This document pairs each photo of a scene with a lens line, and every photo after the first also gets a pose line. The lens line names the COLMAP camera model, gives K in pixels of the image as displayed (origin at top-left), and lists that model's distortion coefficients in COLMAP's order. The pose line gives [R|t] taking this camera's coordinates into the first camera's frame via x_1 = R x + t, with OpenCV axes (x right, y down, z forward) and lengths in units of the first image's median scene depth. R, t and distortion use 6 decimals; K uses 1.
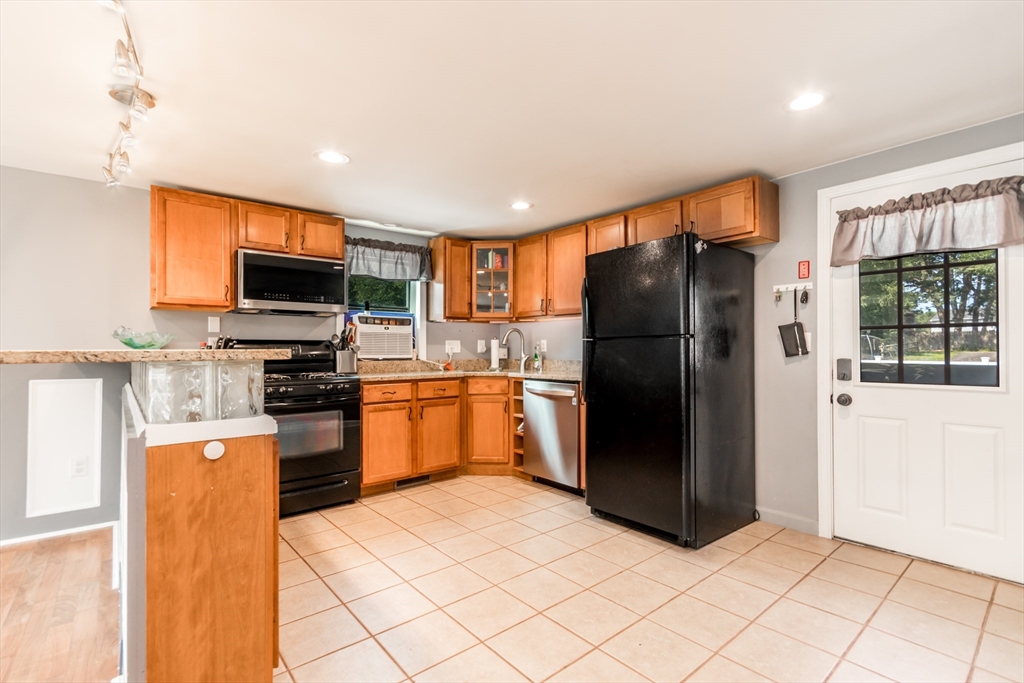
lens RADIAL K [[470.5, 0, 511.1], [0, 470.5, 346.4], [0, 0, 1]] dist [0.002643, -0.000489]
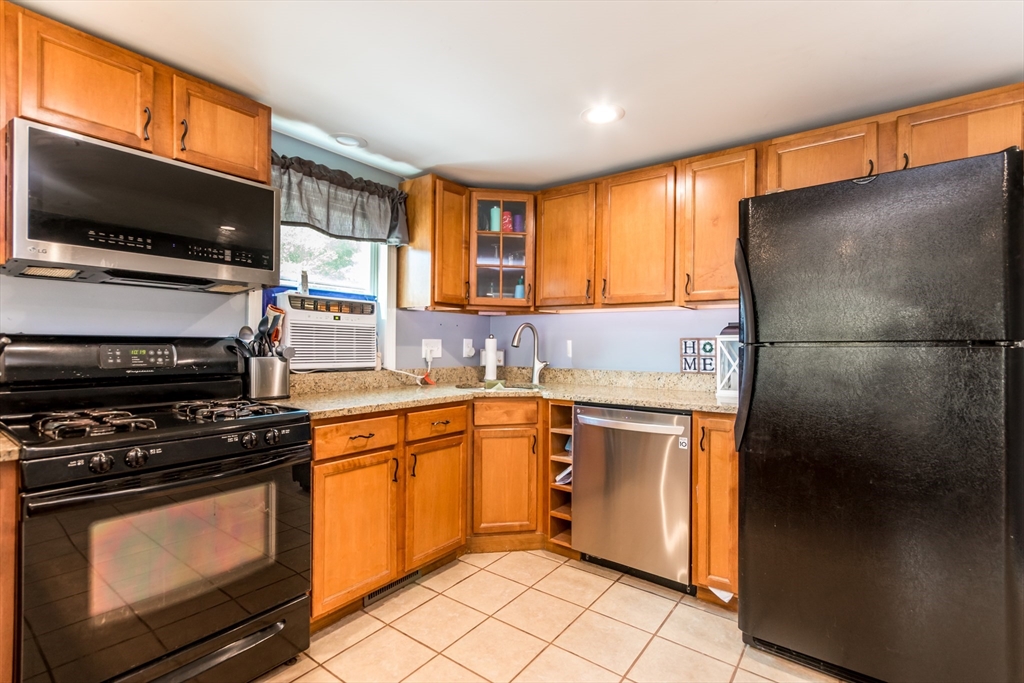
lens RADIAL K [[470.5, 0, 511.1], [0, 470.5, 346.4], [0, 0, 1]] dist [0.002643, -0.000489]
pose [[0.974835, 0.009331, 0.222732, -0.226166], [-0.011170, 0.999913, 0.007002, -0.011540], [-0.222647, -0.009313, 0.974855, 0.460938]]
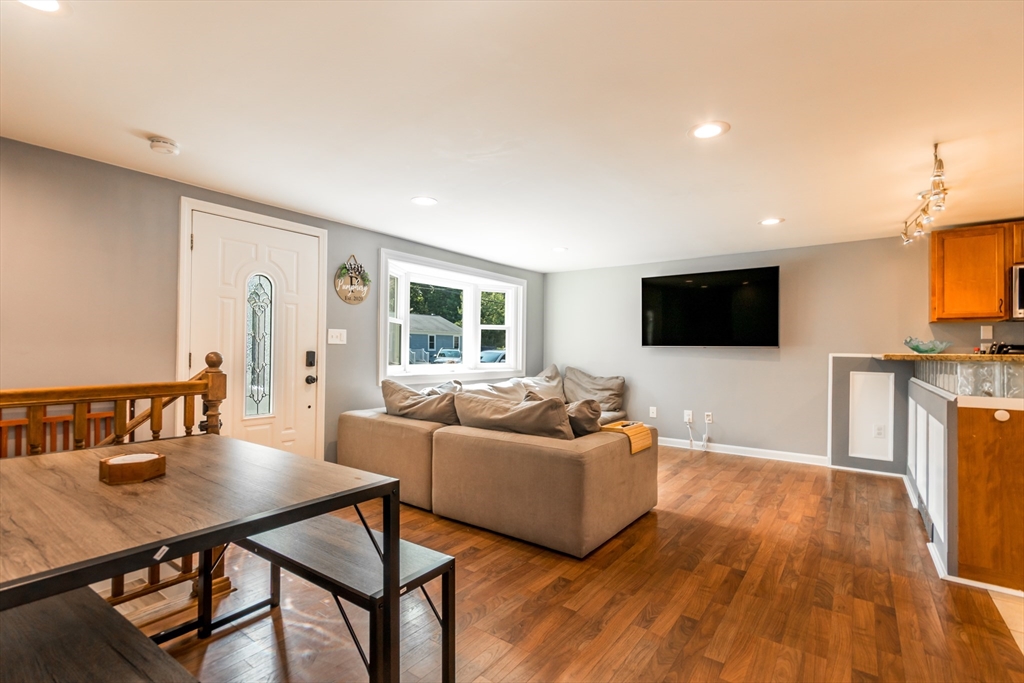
lens RADIAL K [[470.5, 0, 511.1], [0, 470.5, 346.4], [0, 0, 1]] dist [0.002643, -0.000489]
pose [[0.236258, -0.003278, -0.971685, 0.227119], [-0.001739, 0.999991, -0.003796, -0.005386], [0.971689, 0.002587, 0.236250, -0.423120]]
